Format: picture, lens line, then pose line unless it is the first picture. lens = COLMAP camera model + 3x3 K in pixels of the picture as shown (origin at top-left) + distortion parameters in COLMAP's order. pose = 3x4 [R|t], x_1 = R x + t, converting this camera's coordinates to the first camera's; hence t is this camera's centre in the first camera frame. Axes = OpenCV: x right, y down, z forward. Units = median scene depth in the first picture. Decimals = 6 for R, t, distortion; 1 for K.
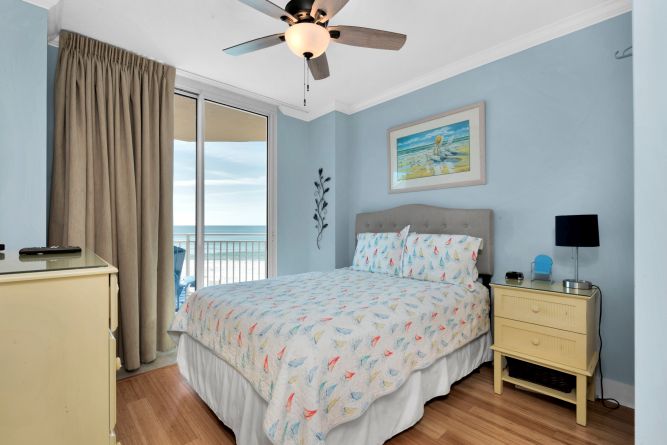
lens RADIAL K [[314.1, 0, 332.5], [0, 314.1, 221.7], [0, 0, 1]] dist [0.001399, -0.006245]
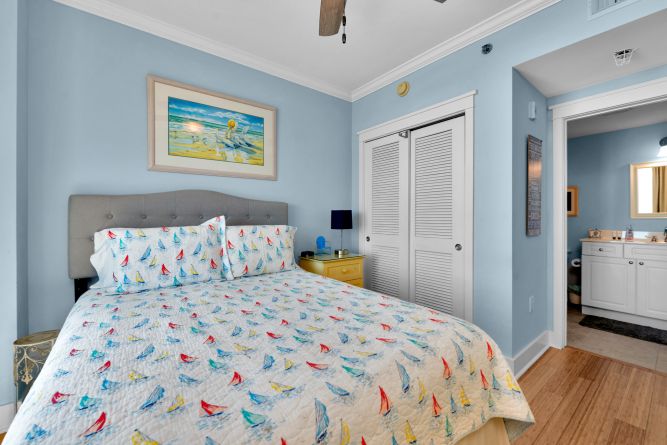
lens RADIAL K [[277.6, 0, 331.6], [0, 277.6, 219.5], [0, 0, 1]] dist [-0.002531, -0.000752]
pose [[0.060884, -0.009783, 0.998097, -0.492575], [-0.010966, 0.999885, 0.010469, 0.009891], [-0.998085, -0.011583, 0.060770, 0.694755]]
